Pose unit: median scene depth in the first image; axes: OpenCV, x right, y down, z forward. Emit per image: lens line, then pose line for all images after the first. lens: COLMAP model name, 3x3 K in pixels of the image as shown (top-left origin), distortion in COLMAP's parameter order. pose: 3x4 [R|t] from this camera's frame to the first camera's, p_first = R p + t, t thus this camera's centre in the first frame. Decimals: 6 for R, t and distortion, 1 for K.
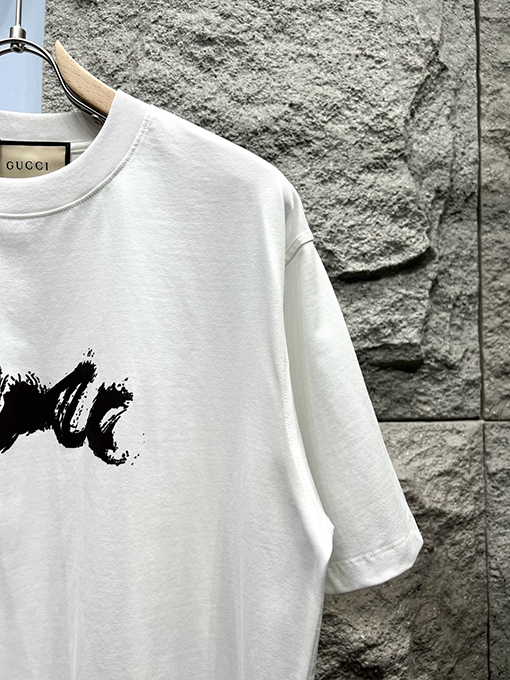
lens RADIAL K [[510.2, 0, 249.8], [0, 510.2, 340.1], [0, 0, 1]] dist [0.026470, -0.044625]
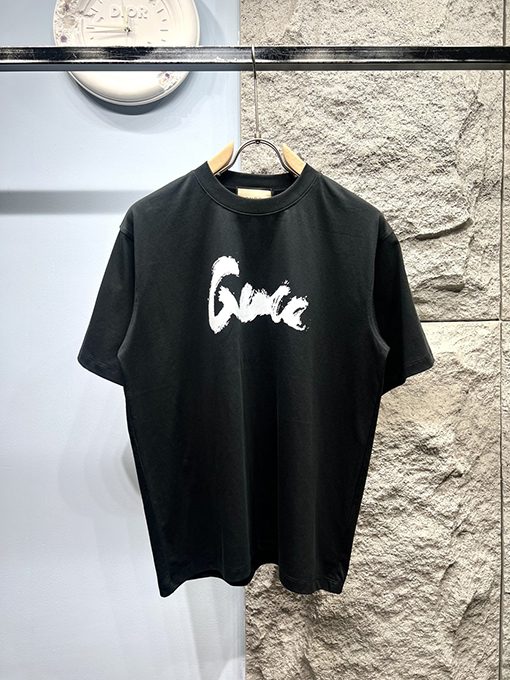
lens RADIAL K [[506.5, 0, 255.0], [0, 506.5, 340.0], [0, 0, 1]] dist [0.031415, -0.046416]
pose [[0.996576, -0.015026, -0.081306, -0.238770], [0.022969, 0.994954, 0.097666, 0.043833], [0.079428, -0.099199, 0.991892, -0.813603]]
